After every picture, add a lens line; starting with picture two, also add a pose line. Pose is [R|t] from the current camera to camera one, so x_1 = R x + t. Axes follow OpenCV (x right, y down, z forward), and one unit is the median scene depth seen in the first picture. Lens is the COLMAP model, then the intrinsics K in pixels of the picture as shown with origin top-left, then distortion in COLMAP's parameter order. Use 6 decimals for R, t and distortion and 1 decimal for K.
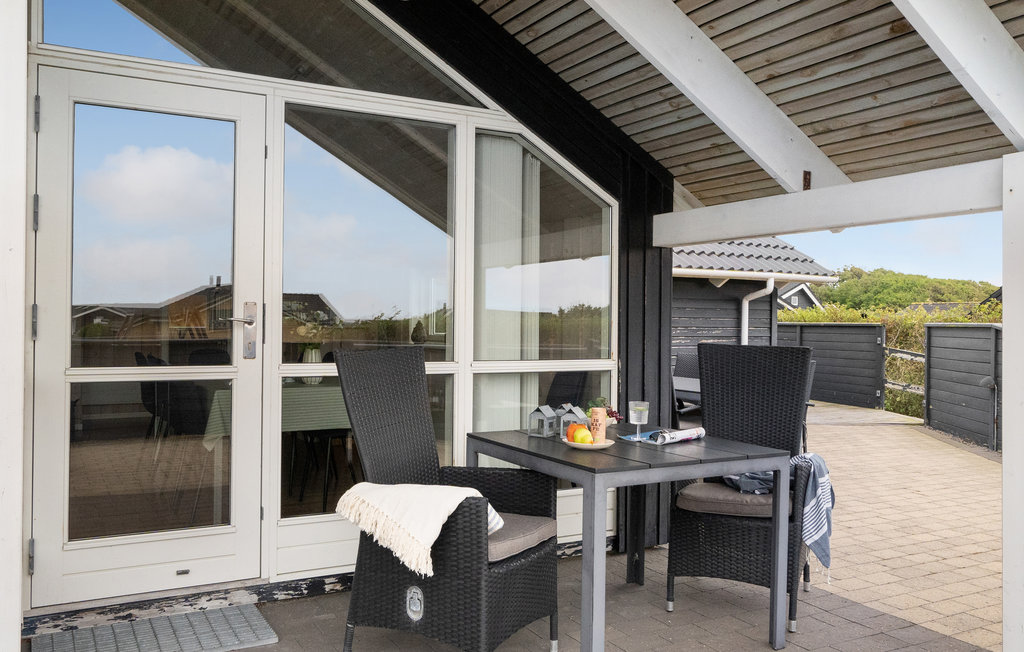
lens RADIAL K [[840.7, 0, 512.0], [0, 840.7, 326.0], [0, 0, 1]] dist [0.006798, 0.005073]
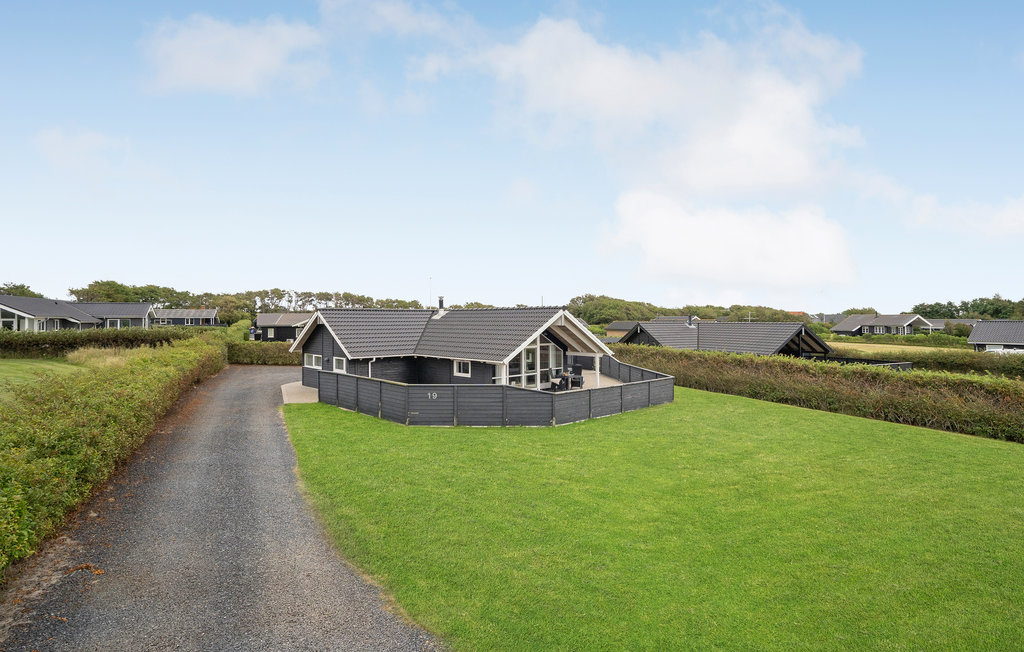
lens RADIAL K [[469.8, 0, 512.0], [0, 469.8, 326.0], [0, 0, 1]] dist [-0.000782, -0.000025]
pose [[0.975869, -0.012955, 0.217972, -1.984640], [0.012187, 0.999914, 0.004869, -0.572808], [-0.218016, -0.002095, 0.975943, -5.069657]]
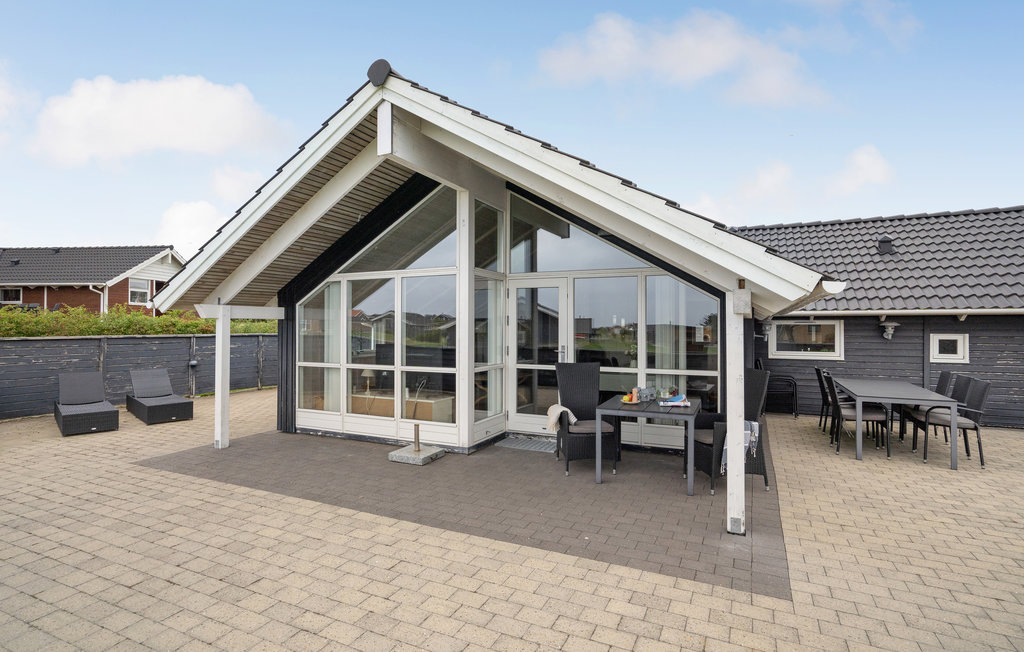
lens RADIAL K [[505.4, 0, 512.0], [0, 505.4, 326.0], [0, 0, 1]] dist [0.000105, 0.000023]
pose [[0.581115, -0.013090, -0.813716, 1.040702], [0.001976, 0.999890, -0.014674, -0.068969], [0.813819, 0.006920, 0.581077, -0.220386]]
